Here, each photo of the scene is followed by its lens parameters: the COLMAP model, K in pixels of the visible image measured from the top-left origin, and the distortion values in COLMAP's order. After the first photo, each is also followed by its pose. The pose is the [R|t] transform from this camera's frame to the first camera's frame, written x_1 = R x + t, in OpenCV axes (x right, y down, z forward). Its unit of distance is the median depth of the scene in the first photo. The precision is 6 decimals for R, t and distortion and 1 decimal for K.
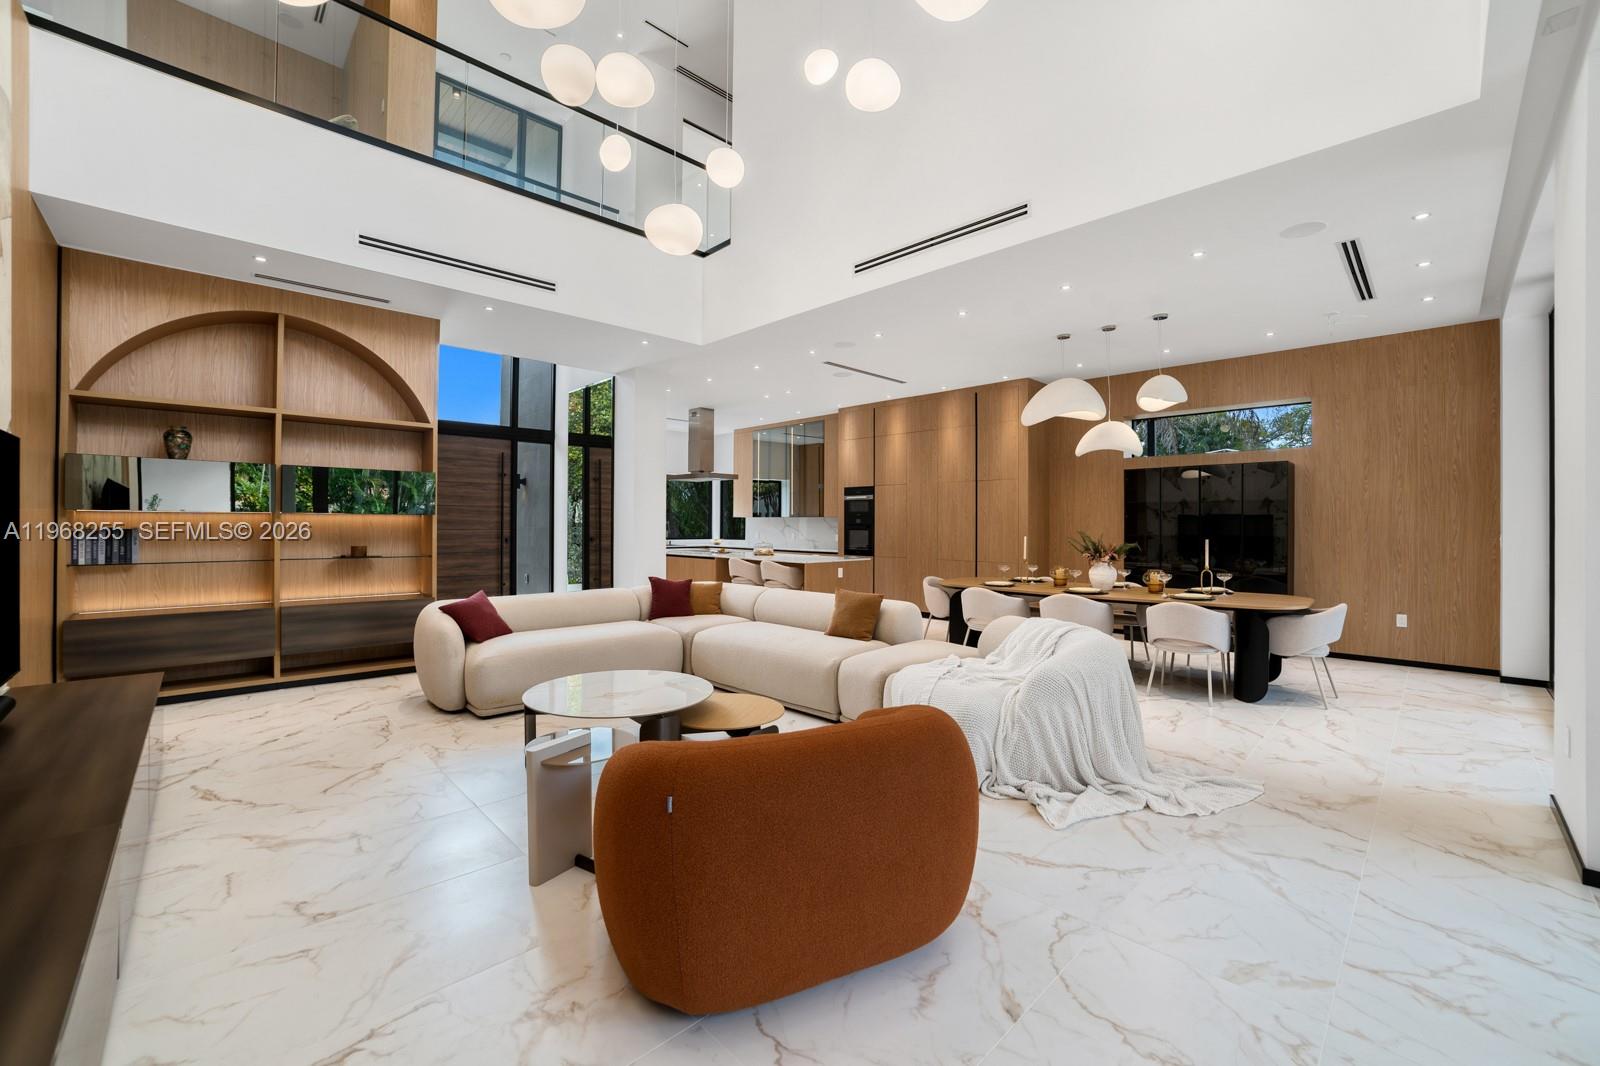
lens RADIAL K [[636.1, 0, 803.4], [0, 636.1, 525.5], [0, 0, 1]] dist [-0.050602, 0.000337]
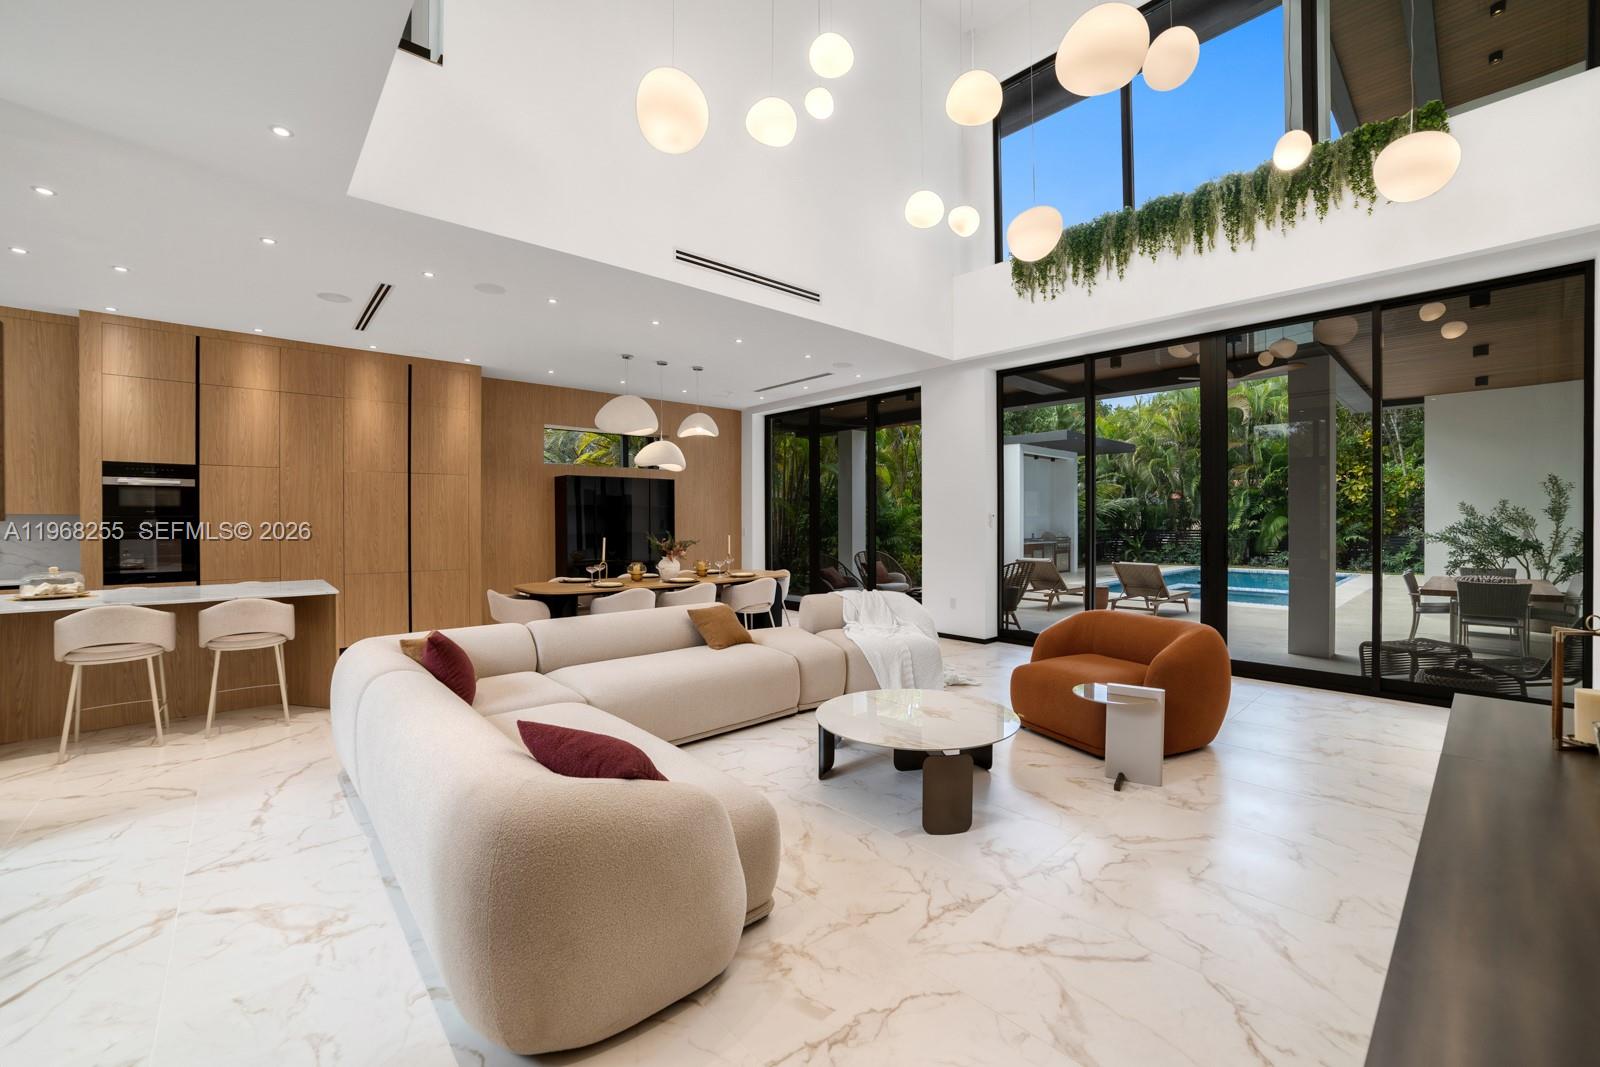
lens RADIAL K [[636.1, 0, 801.3], [0, 636.1, 522.7], [0, 0, 1]] dist [-0.050602, 0.000337]
pose [[0.052907, -0.009164, 0.998557, -0.689124], [0.005146, 0.999947, 0.008904, -0.014726], [-0.998586, 0.004667, 0.052952, 0.633166]]
